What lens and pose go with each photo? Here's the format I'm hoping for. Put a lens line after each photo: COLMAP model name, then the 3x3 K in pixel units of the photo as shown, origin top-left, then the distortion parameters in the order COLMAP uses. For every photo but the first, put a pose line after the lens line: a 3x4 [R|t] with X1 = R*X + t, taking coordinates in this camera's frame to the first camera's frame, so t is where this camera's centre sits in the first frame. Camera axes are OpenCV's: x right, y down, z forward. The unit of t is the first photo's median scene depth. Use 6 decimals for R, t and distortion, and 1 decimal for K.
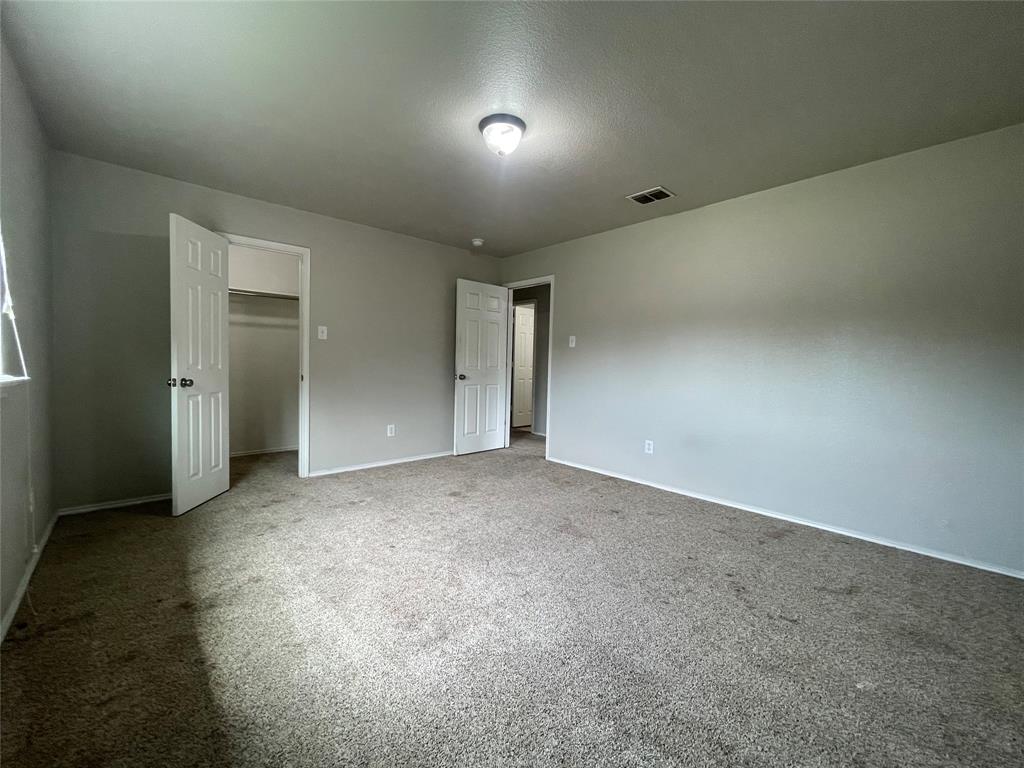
lens RADIAL K [[417.8, 0, 514.2], [0, 417.8, 379.7], [0, 0, 1]] dist [-0.001013, 0.000154]
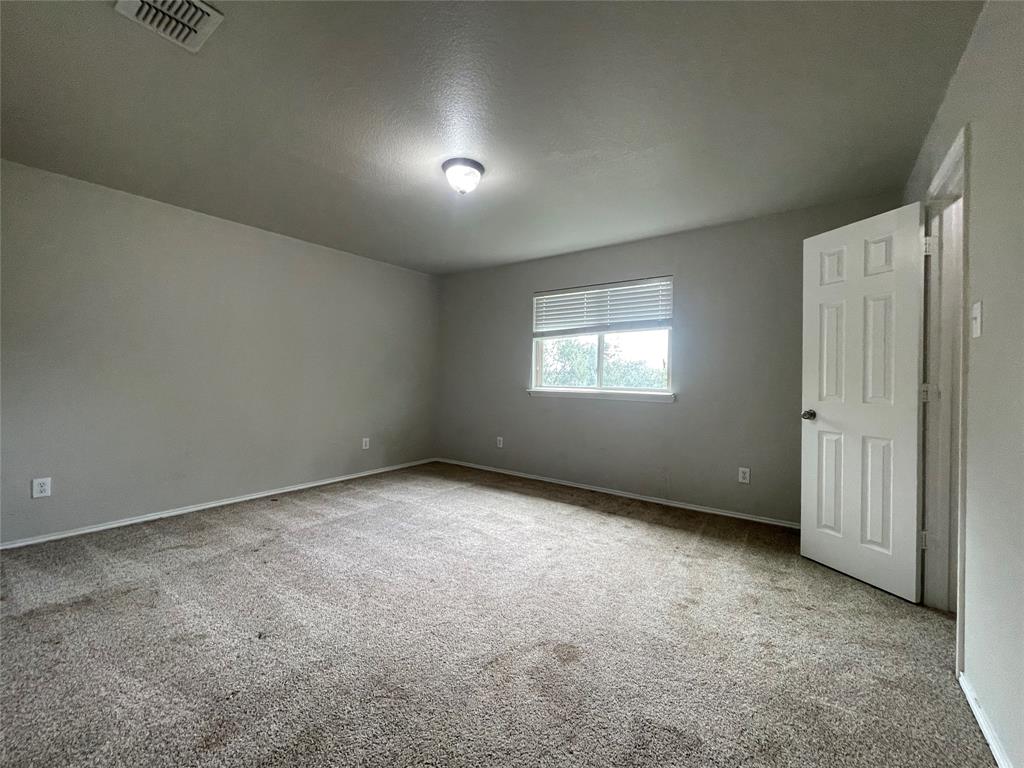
lens RADIAL K [[417.8, 0, 514.2], [0, 417.8, 379.7], [0, 0, 1]] dist [-0.001013, 0.000154]
pose [[-0.979694, -0.030860, -0.198107, 0.034166], [-0.039664, 0.998387, 0.040626, -0.097330], [0.196534, 0.047659, -0.979338, 2.166162]]
